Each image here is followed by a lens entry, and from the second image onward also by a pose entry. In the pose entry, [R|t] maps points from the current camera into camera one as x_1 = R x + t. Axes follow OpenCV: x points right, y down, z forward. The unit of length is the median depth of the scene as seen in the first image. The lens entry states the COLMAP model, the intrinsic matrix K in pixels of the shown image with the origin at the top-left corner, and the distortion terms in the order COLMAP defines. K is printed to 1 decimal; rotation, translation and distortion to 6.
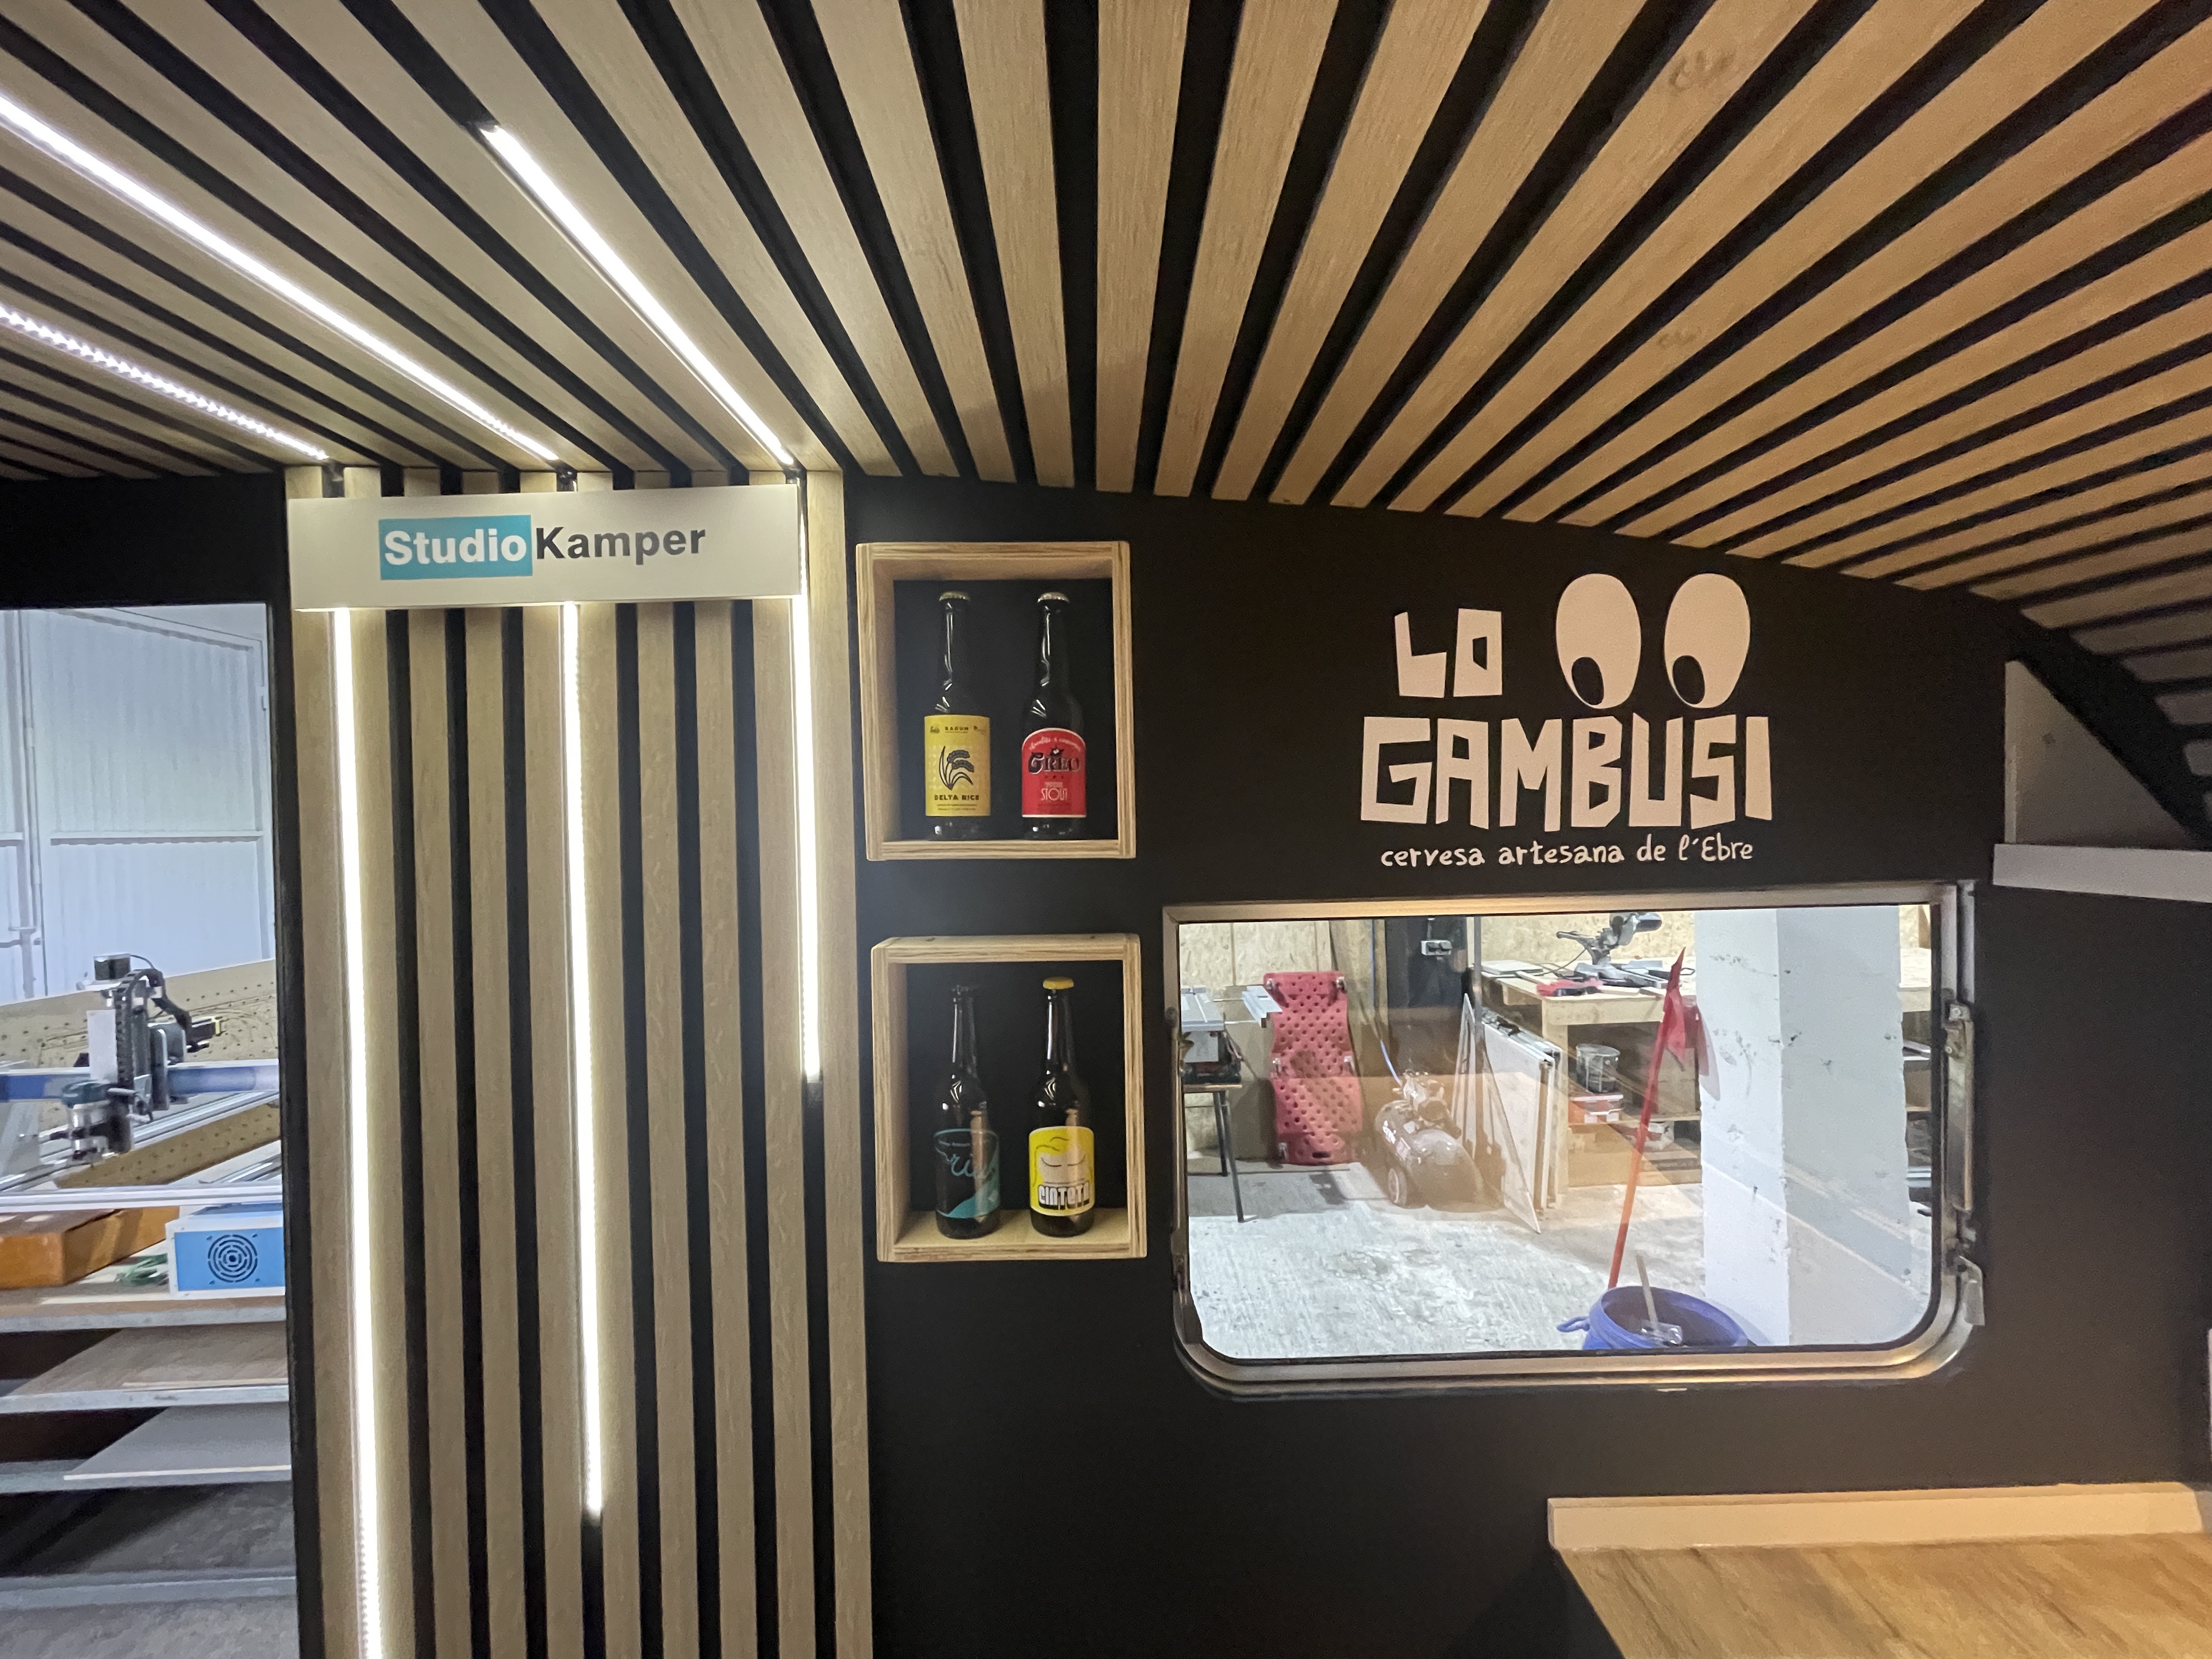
lens RADIAL K [[892.8, 0, 1096.9], [0, 892.8, 827.2], [0, 0, 1]] dist [-0.001444, -0.000324]
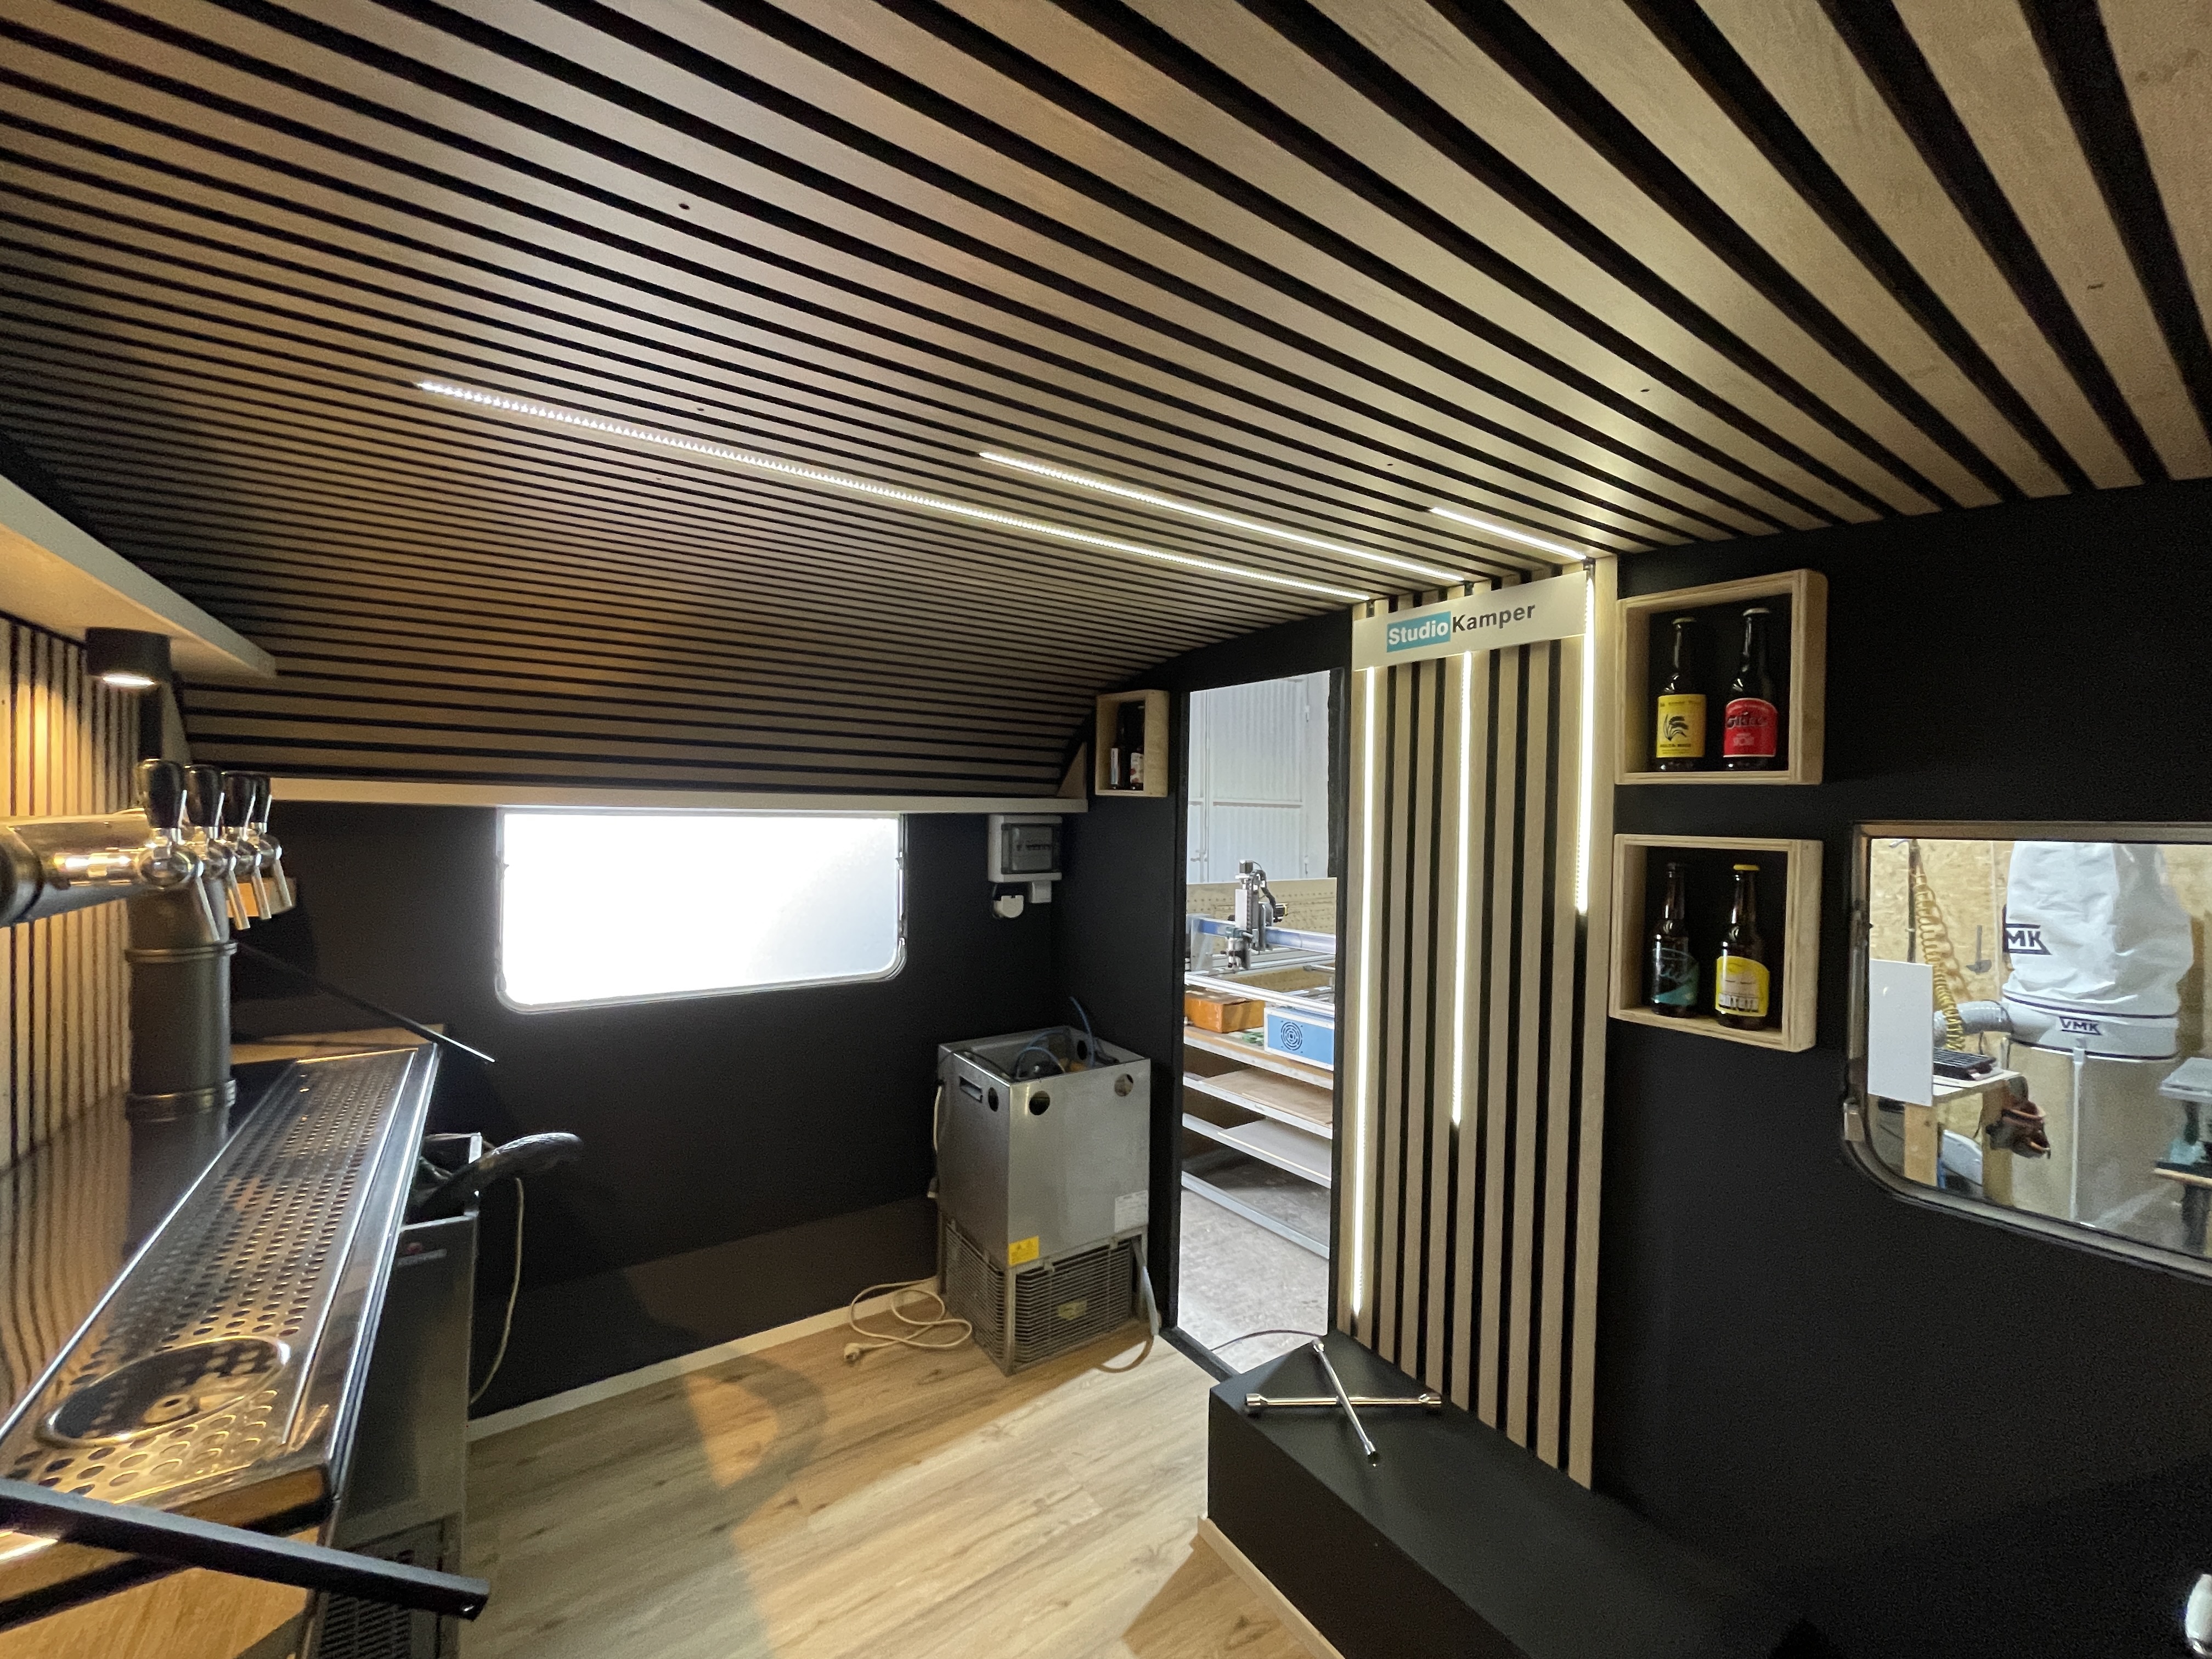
lens RADIAL K [[892.8, 0, 1096.9], [0, 892.8, 827.2], [0, 0, 1]] dist [-0.001444, -0.000324]
pose [[0.567777, 0.042930, -0.822062, 0.569956], [-0.038275, 0.998936, 0.025731, 0.110812], [0.822292, 0.016855, 0.568816, -0.768122]]
